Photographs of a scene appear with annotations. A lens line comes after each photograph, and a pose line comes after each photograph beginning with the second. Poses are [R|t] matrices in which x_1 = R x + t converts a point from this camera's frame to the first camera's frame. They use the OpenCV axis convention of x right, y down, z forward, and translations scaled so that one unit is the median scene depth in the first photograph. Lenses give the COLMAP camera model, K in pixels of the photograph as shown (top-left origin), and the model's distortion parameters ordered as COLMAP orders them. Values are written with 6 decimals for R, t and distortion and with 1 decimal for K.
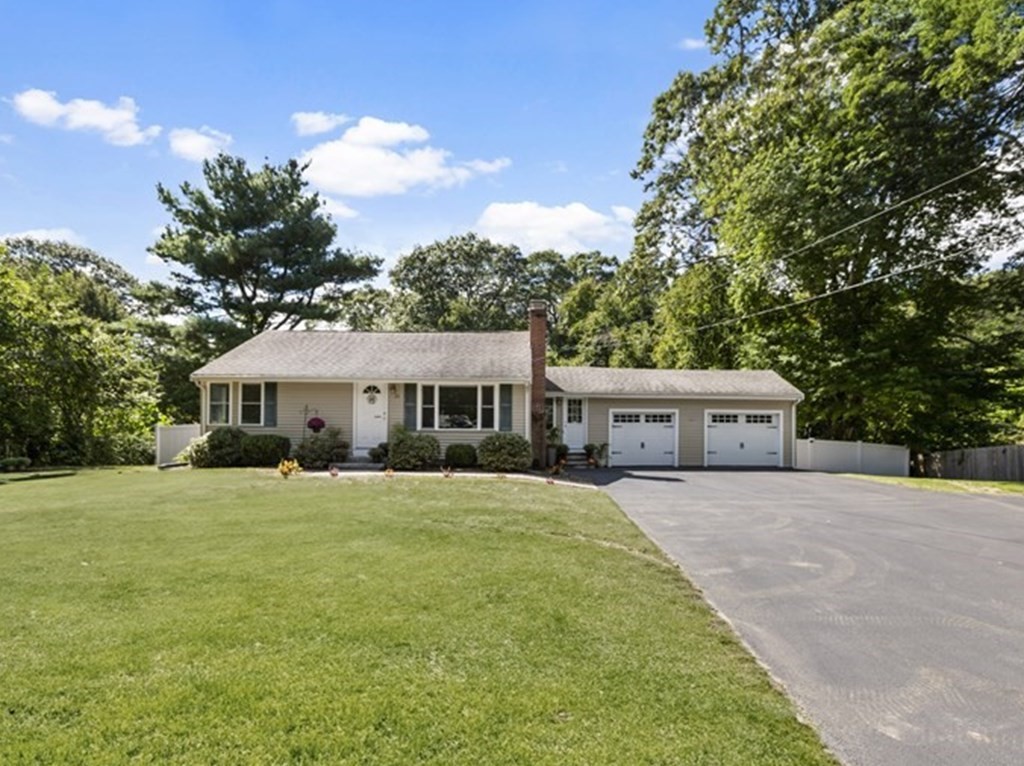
lens RADIAL K [[510.8, 0, 514.3], [0, 510.8, 446.8], [0, 0, 1]] dist [-0.000867, -0.000045]
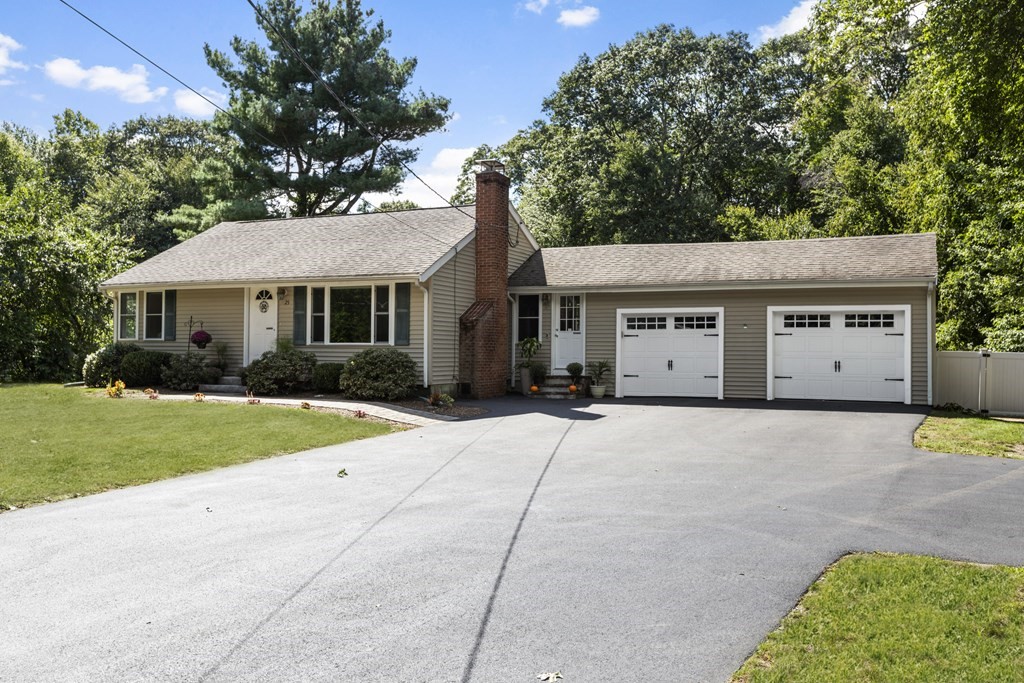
lens RADIAL K [[837.1, 0, 512.0], [0, 837.1, 341.5], [0, 0, 1]] dist [0.005192, 0.000586]
pose [[0.907324, -0.006466, -0.420383, 0.515347], [-0.003367, 0.999738, -0.022645, -0.007959], [0.420419, 0.021962, 0.907064, -0.027956]]
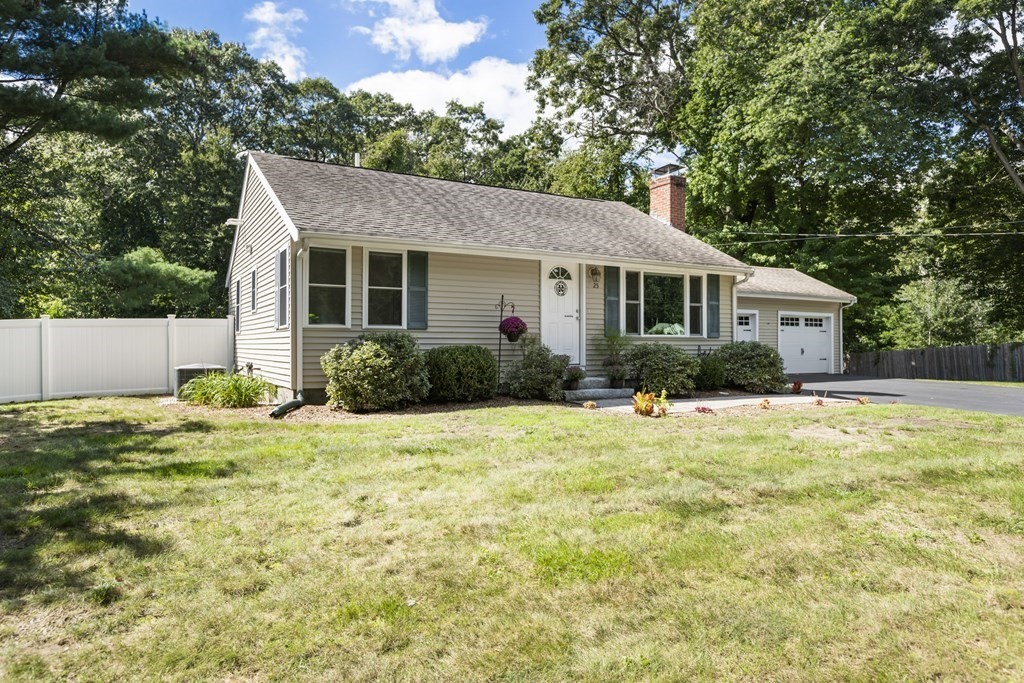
lens RADIAL K [[645.0, 0, 467.8], [0, 645.0, 341.9], [0, 0, 1]] dist [0.027885, -0.000179]
pose [[0.875111, -0.004487, 0.483902, -0.627267], [0.006704, 0.999973, -0.002851, -0.020554], [-0.483877, 0.005739, 0.875117, 0.287359]]
